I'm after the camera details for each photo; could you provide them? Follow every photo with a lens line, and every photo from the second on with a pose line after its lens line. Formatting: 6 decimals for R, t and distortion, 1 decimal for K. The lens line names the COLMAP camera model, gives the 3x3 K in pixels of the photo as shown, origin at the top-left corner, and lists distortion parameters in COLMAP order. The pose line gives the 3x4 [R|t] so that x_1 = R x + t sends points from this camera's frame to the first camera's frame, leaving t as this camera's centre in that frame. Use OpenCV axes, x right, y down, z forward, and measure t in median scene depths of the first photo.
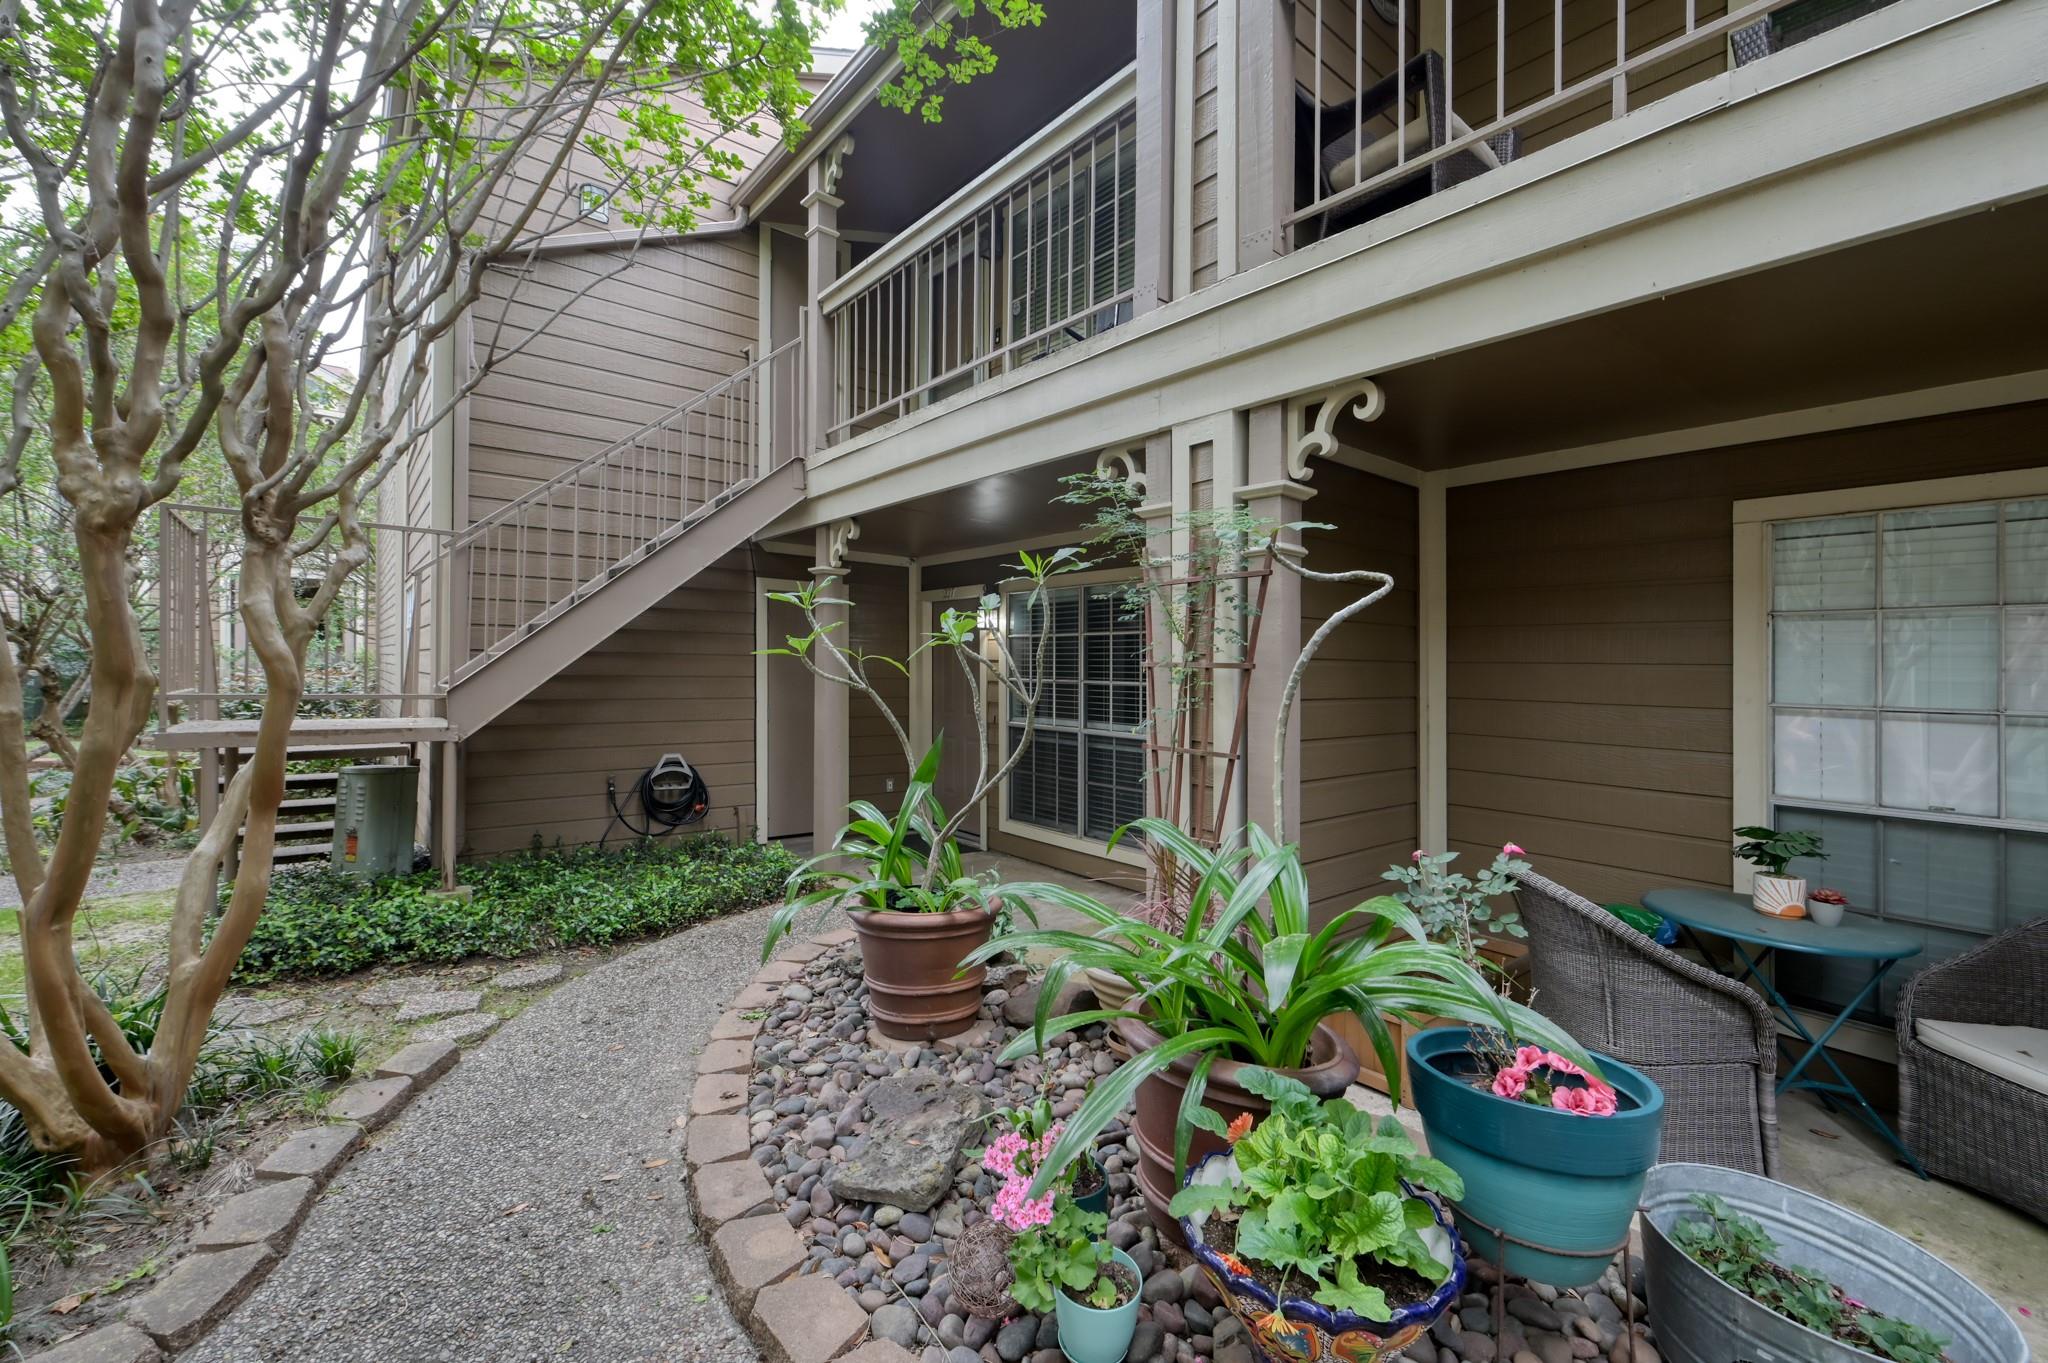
lens RADIAL K [[856.8, 0, 1029.2], [0, 856.8, 674.0], [0, 0, 1]] dist [0.003095, 0.001078]
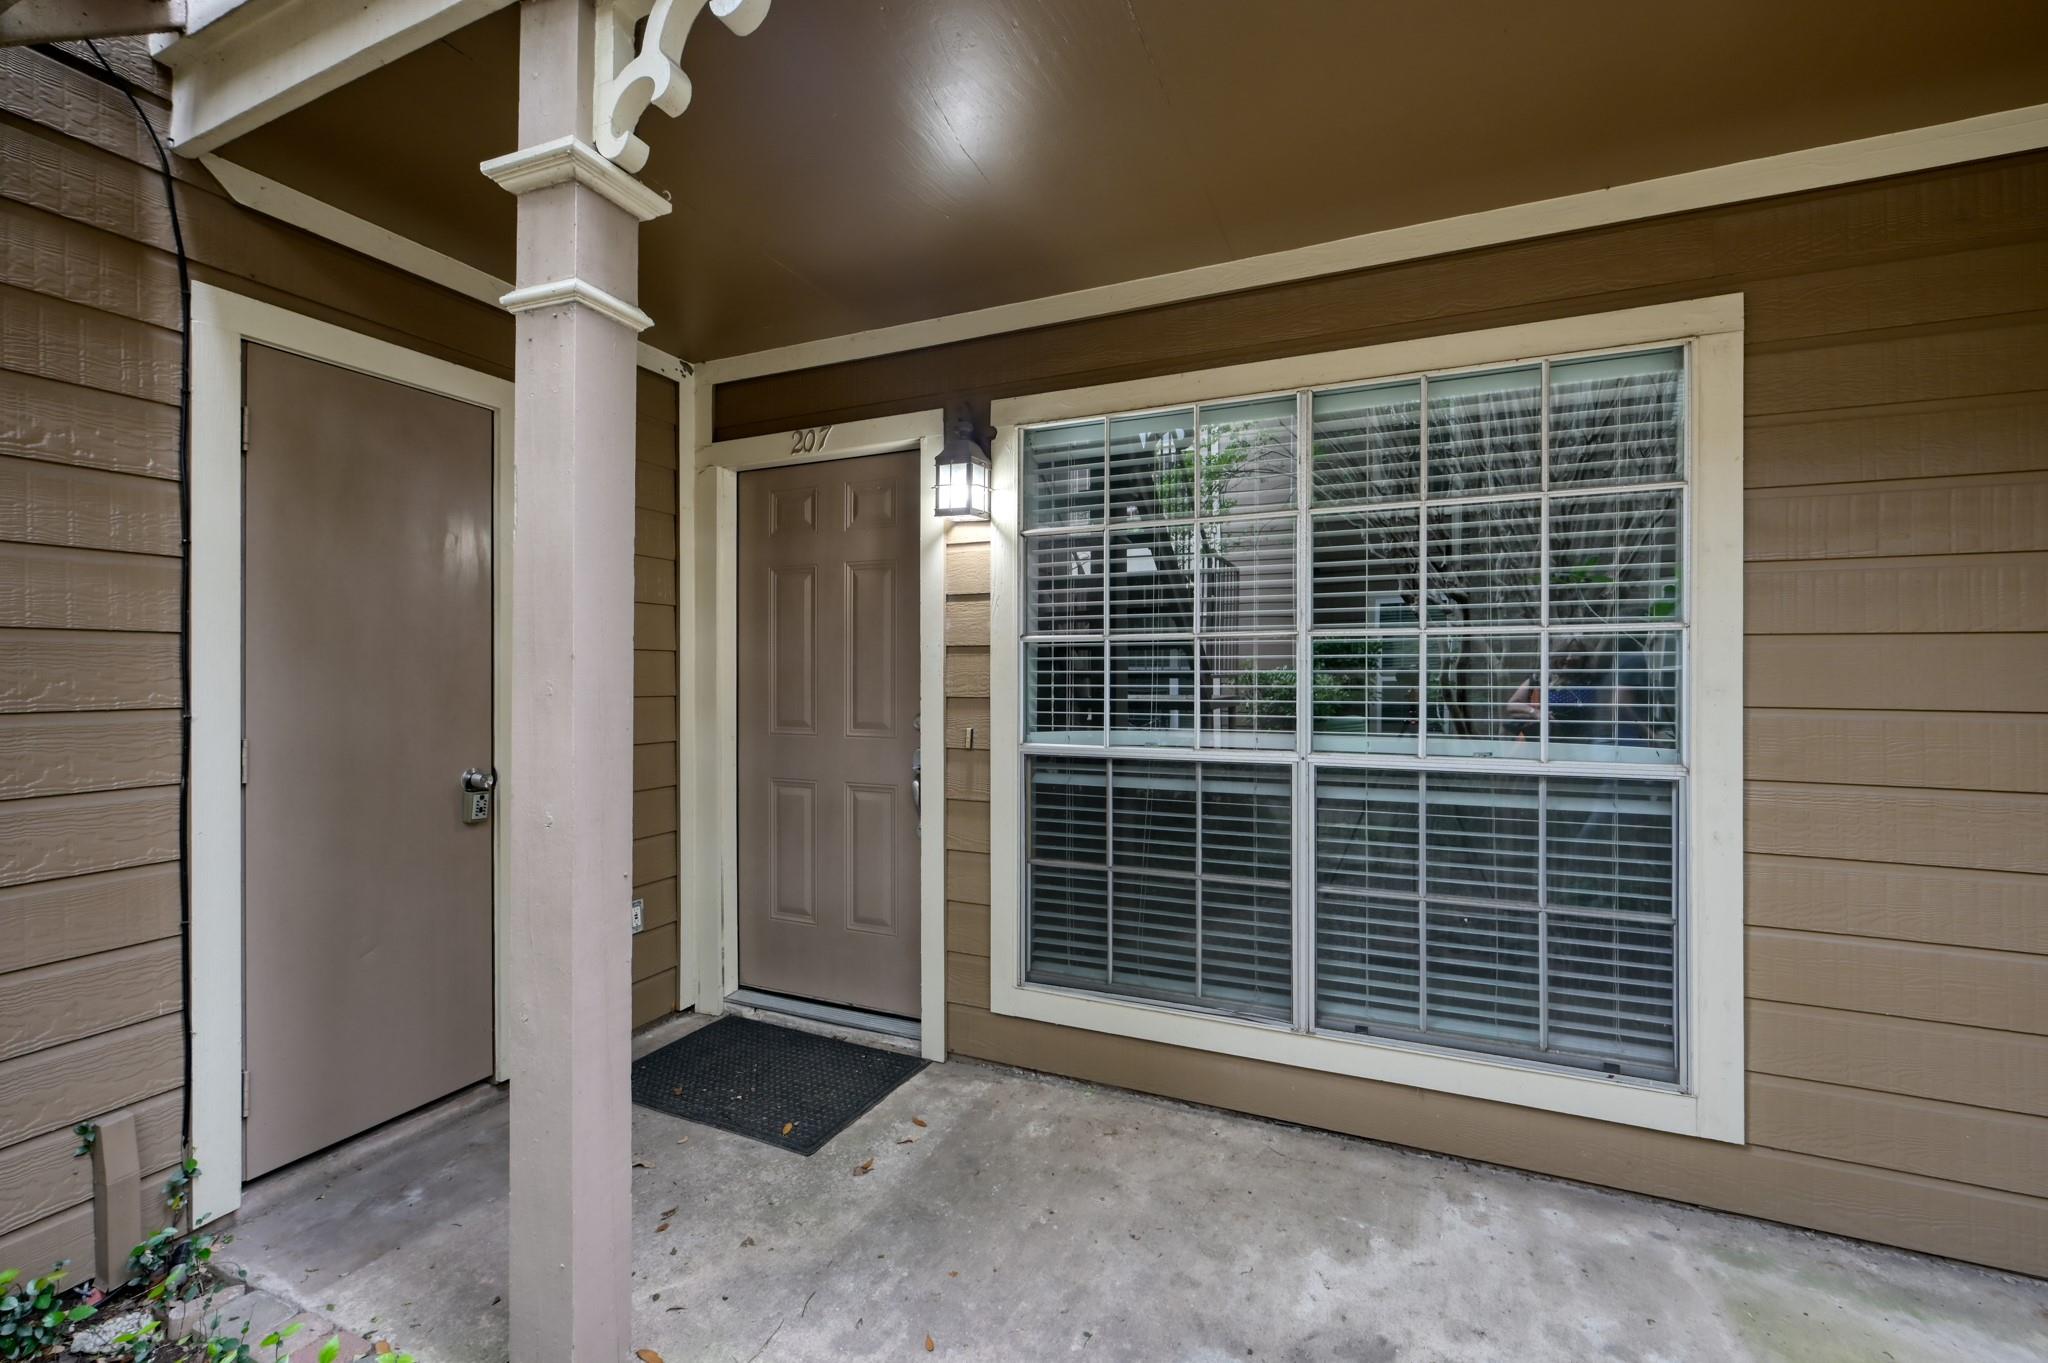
lens RADIAL K [[856.8, 0, 1025.2], [0, 856.8, 664.0], [0, 0, 1]] dist [0.003095, 0.001078]
pose [[0.883667, -0.004253, 0.468097, -0.212655], [0.012739, 0.999807, -0.014965, 0.024239], [-0.467943, 0.019187, 0.883550, 0.632758]]
